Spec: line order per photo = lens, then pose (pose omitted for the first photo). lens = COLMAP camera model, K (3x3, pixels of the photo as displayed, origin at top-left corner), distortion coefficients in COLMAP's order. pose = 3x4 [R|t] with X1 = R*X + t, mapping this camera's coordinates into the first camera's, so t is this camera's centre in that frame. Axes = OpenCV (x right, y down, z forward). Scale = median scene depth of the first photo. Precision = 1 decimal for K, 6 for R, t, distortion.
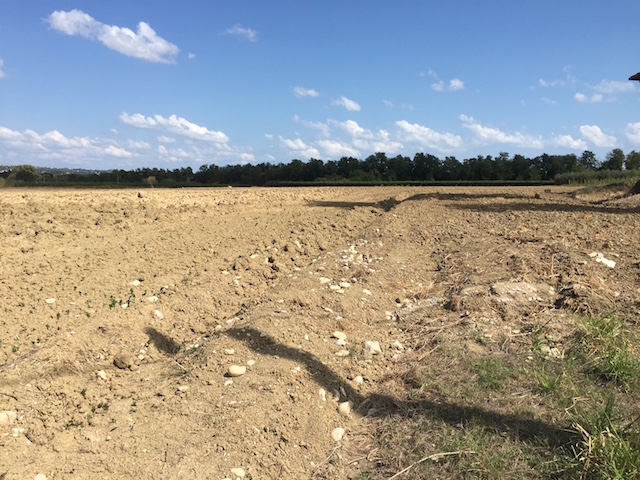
lens RADIAL K [[544.0, 0, 320.0], [0, 544.0, 240.0], [0, 0, 1]] dist [0.096083, -0.141106]
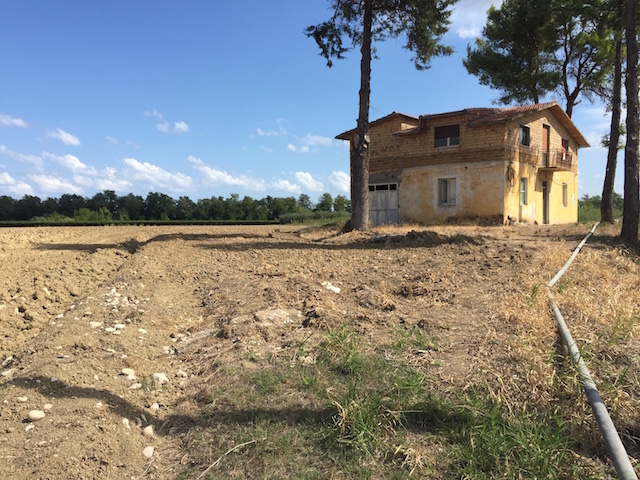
lens RADIAL K [[544.0, 0, 320.0], [0, 544.0, 240.0], [0, 0, 1]] dist [0.096083, -0.141106]
pose [[0.888185, -0.019487, 0.459072, -0.103790], [0.051961, 0.996951, -0.058211, -0.001260], [-0.456538, 0.075556, 0.886490, -0.133406]]
